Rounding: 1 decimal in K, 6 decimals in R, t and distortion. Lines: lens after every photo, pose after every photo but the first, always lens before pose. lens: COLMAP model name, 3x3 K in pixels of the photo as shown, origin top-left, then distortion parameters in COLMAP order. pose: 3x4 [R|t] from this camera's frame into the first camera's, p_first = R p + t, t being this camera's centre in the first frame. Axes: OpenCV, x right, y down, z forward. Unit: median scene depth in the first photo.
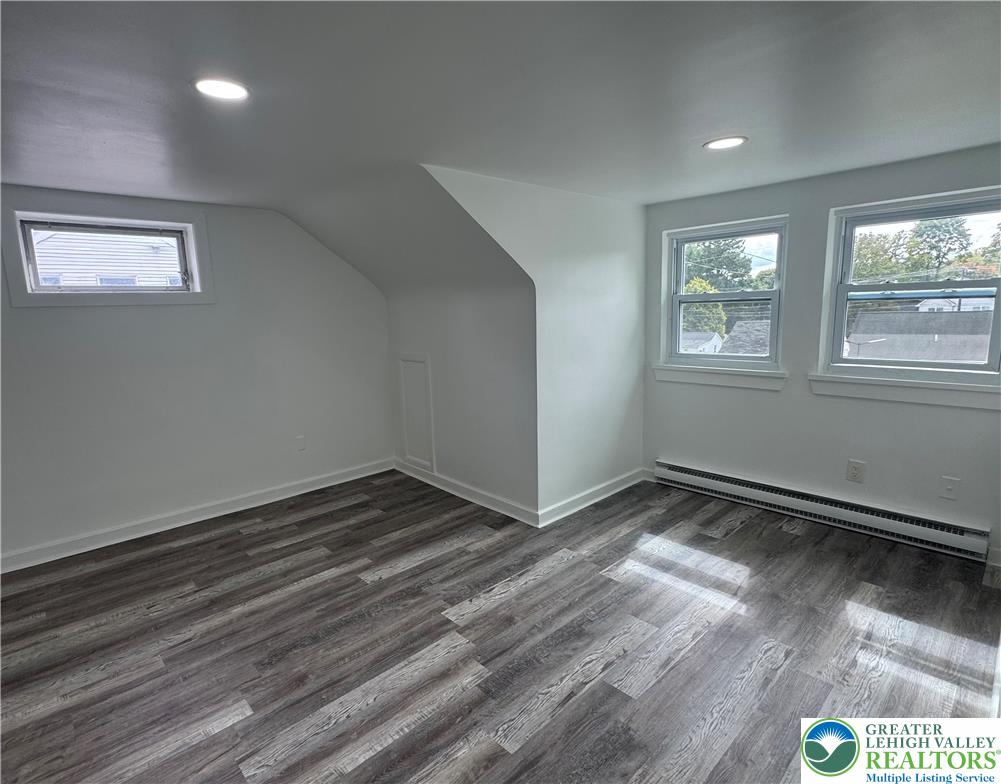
lens RADIAL K [[528.6, 0, 500.5], [0, 528.6, 392.0], [0, 0, 1]] dist [0.000252, 0.000983]
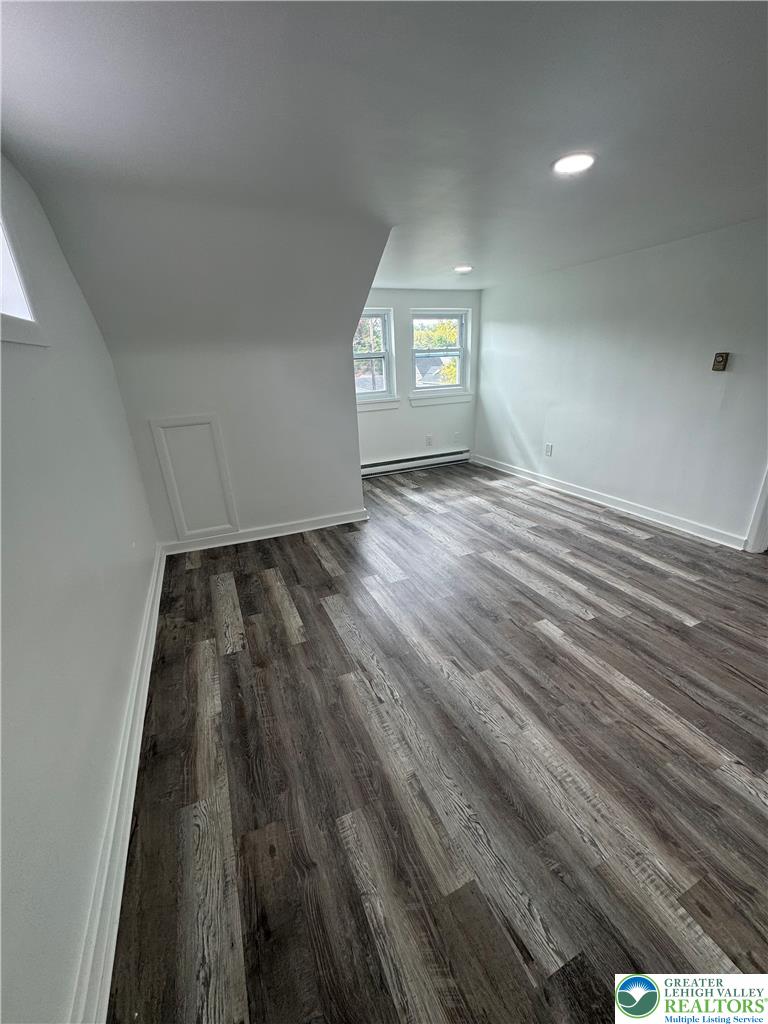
lens RADIAL K [[402.6, 0, 384.0], [0, 402.6, 512.0], [0, 0, 1]] dist [0.000477, 0.000100]
pose [[0.321981, -0.321791, 0.890381, -0.991668], [0.180696, 0.944064, 0.275849, -0.064124], [-0.929342, 0.072070, 0.362117, 0.624989]]
